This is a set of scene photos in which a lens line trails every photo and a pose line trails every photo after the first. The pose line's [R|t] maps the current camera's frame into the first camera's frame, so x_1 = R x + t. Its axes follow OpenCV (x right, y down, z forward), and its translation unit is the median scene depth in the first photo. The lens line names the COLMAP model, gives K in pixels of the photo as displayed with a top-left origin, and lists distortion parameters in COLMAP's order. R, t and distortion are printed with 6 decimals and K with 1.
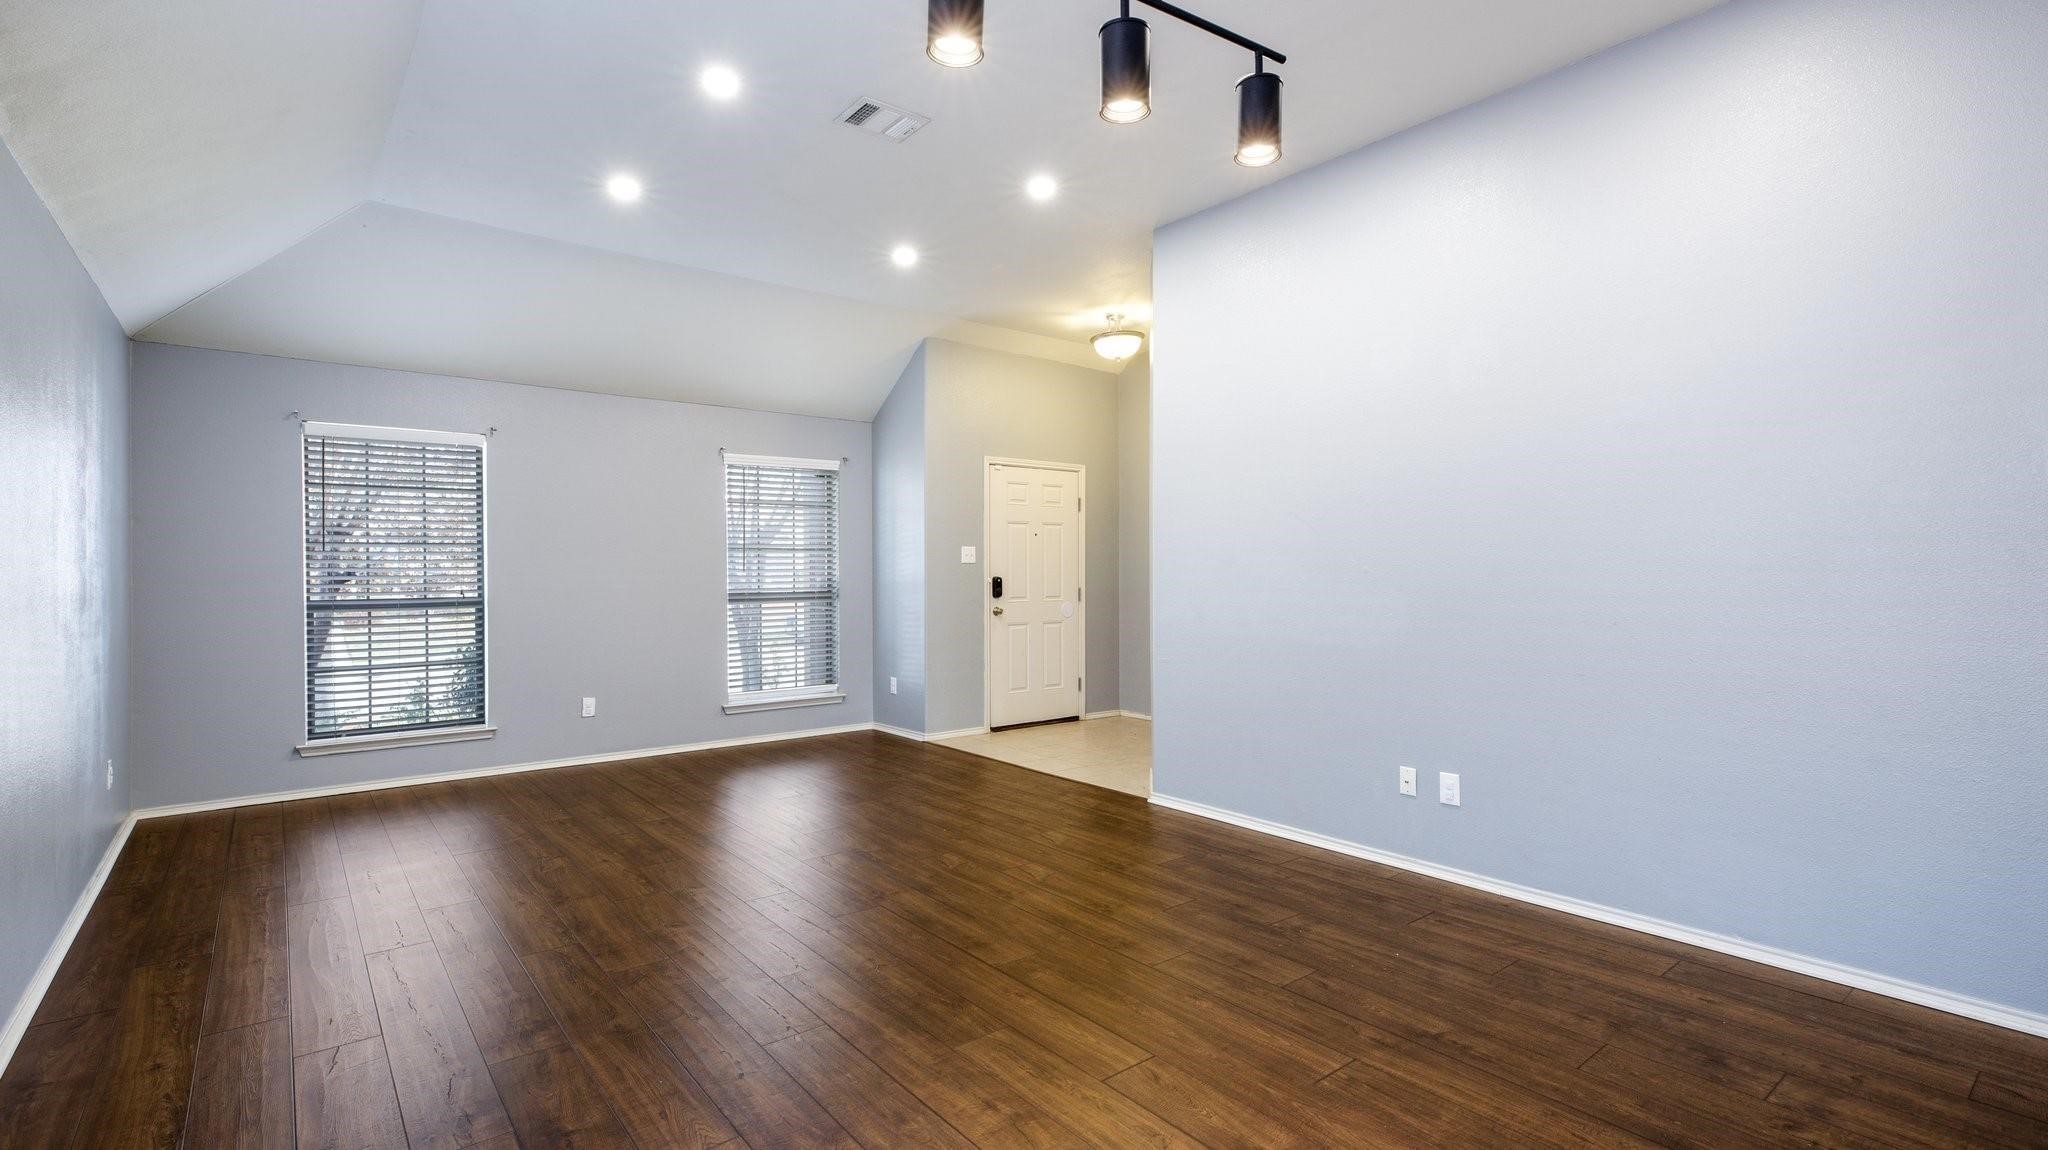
lens RADIAL K [[935.7, 0, 1013.6], [0, 935.7, 565.7], [0, 0, 1]] dist [0.006411, -0.000059]
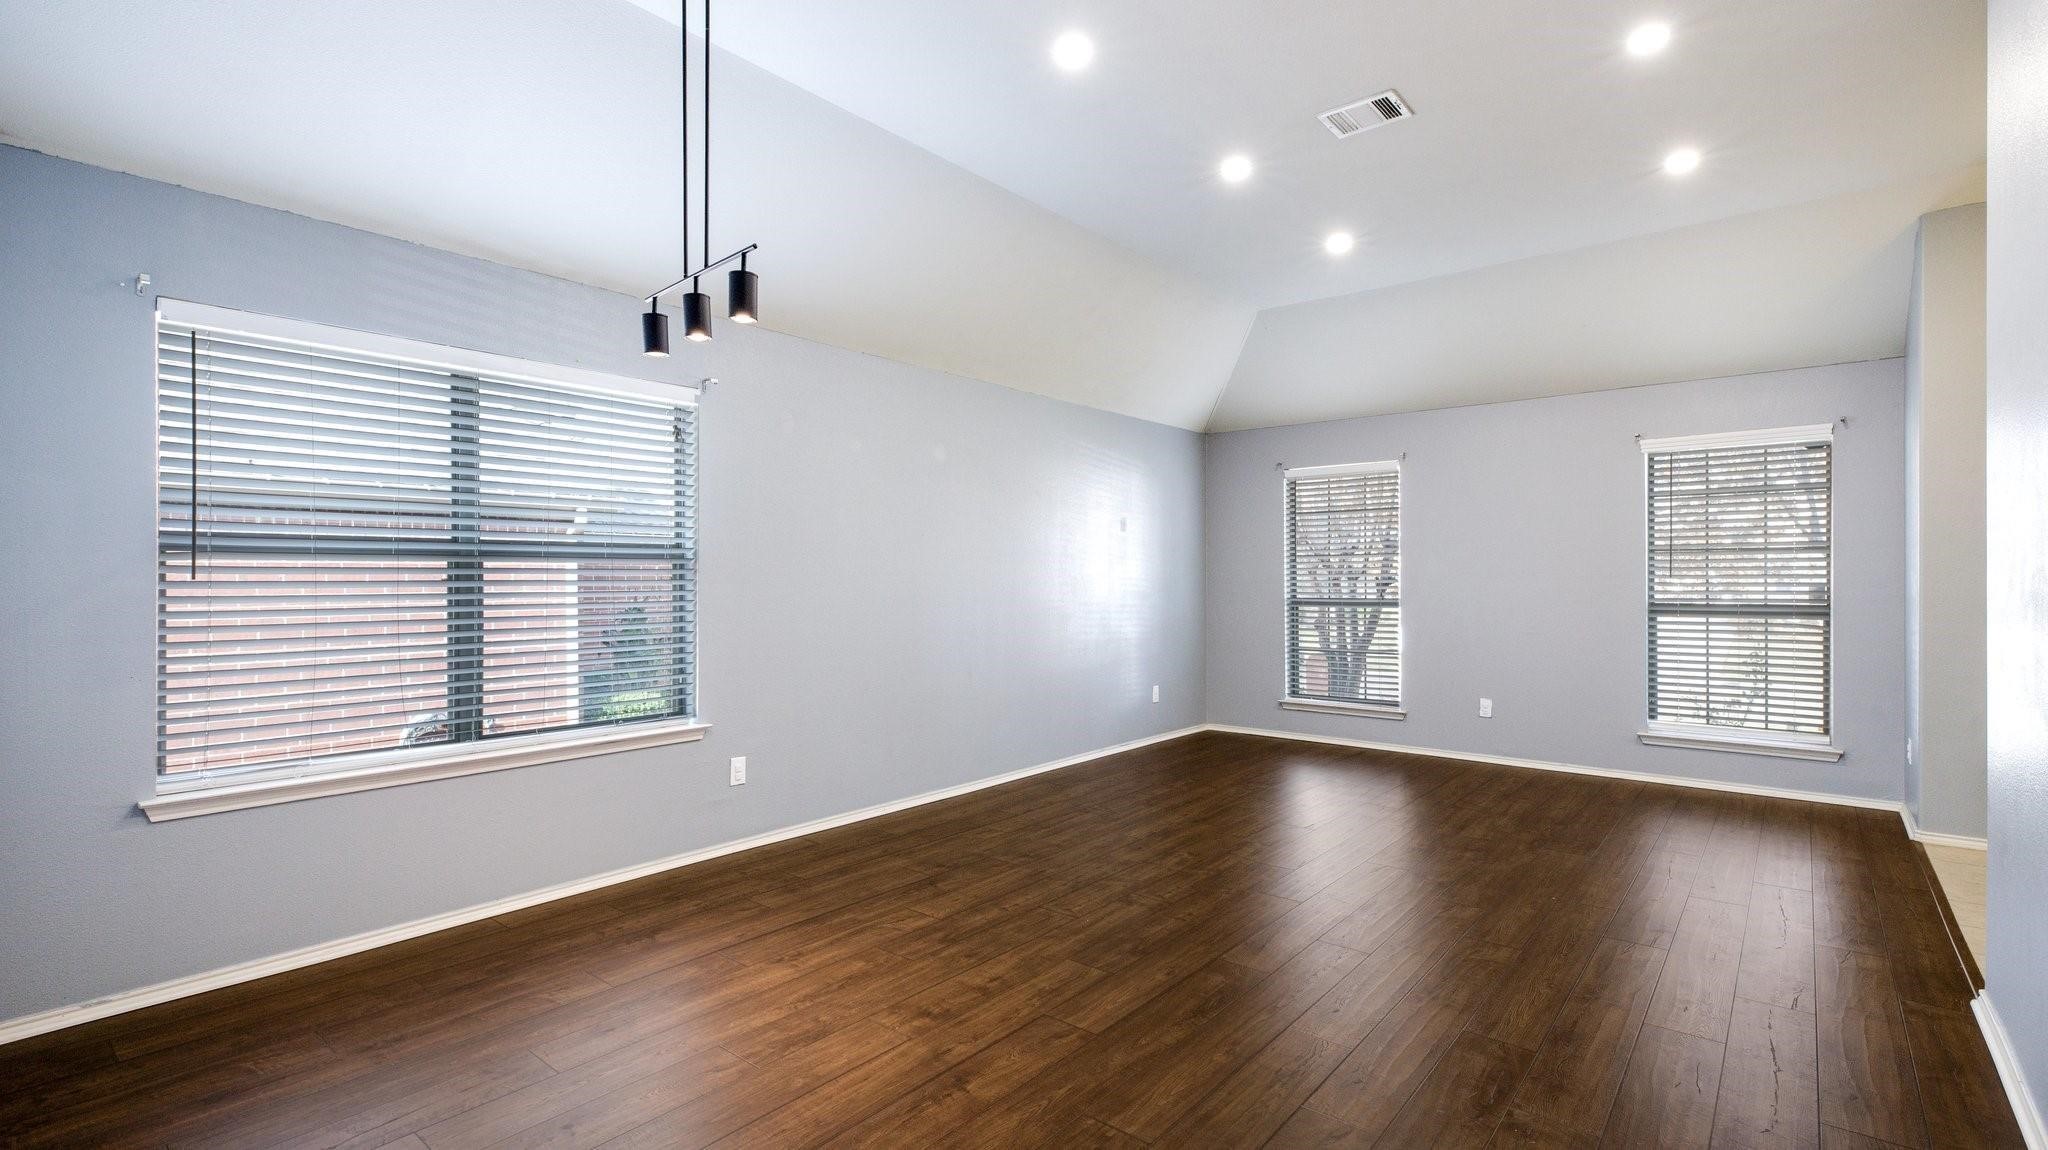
lens RADIAL K [[935.7, 0, 1020.9], [0, 935.7, 592.2], [0, 0, 1]] dist [0.006411, -0.000059]
pose [[0.199614, 0.020803, -0.979654, 0.698958], [0.002558, 0.999760, 0.021751, -0.004167], [0.979871, -0.006848, 0.199513, 0.419826]]
